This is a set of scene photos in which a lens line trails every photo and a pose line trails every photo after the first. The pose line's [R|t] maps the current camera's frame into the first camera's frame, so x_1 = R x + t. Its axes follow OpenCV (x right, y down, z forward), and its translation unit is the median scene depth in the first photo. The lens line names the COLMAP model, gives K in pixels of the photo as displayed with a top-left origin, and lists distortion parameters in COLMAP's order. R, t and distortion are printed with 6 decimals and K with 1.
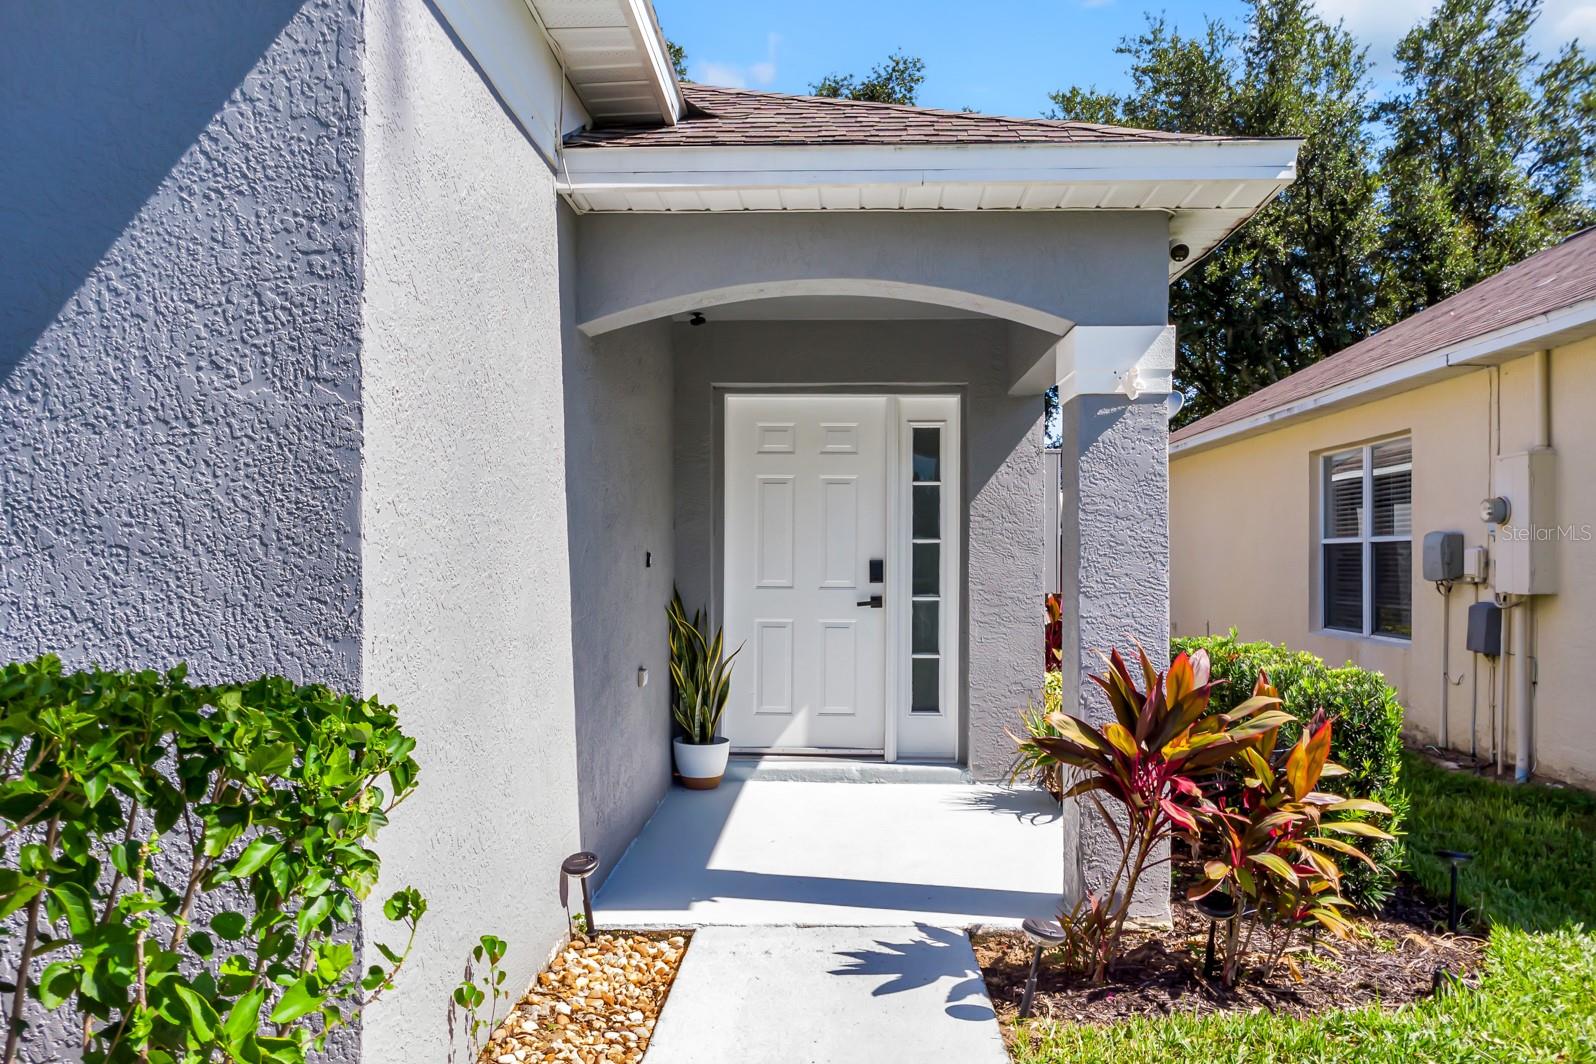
lens RADIAL K [[1102.3, 0, 789.2], [0, 1102.3, 576.3], [0, 0, 1]] dist [0.006258, -0.002362]
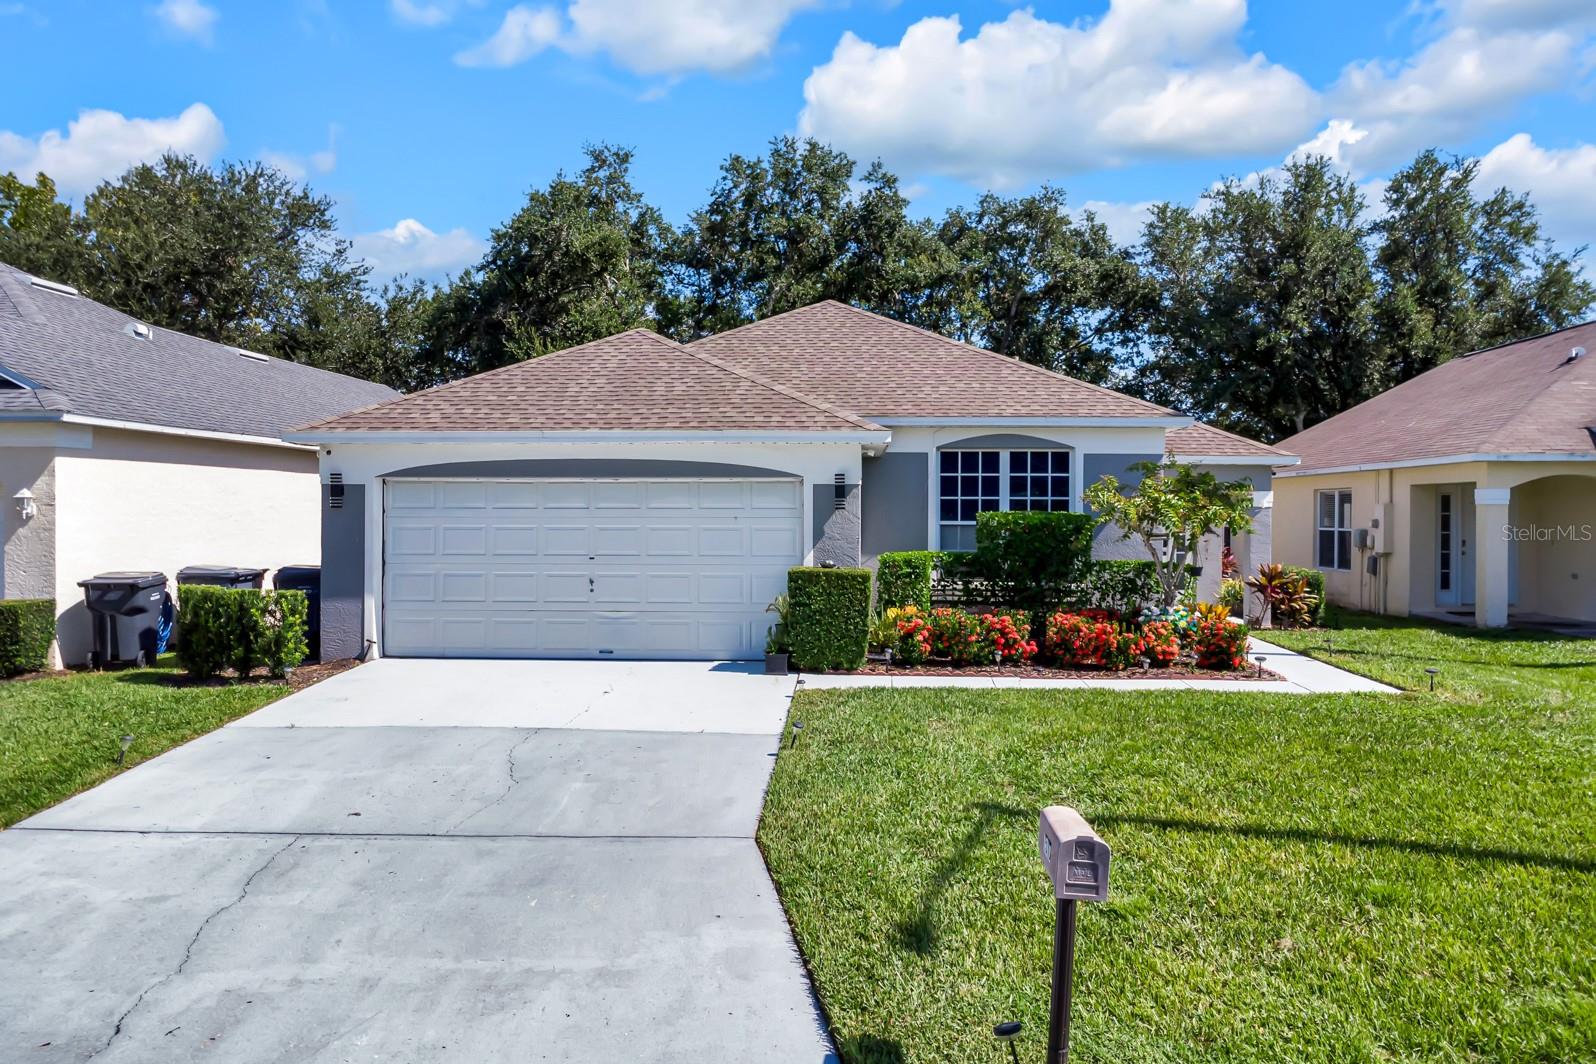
lens RADIAL K [[1102.3, 0, 792.7], [0, 1102.3, 526.2], [0, 0, 1]] dist [0.006258, -0.002362]
pose [[0.999761, 0.010598, -0.019134, -0.247296], [-0.010600, 0.999944, -0.000023, -0.011014], [0.019133, 0.000225, 0.999817, -0.573597]]
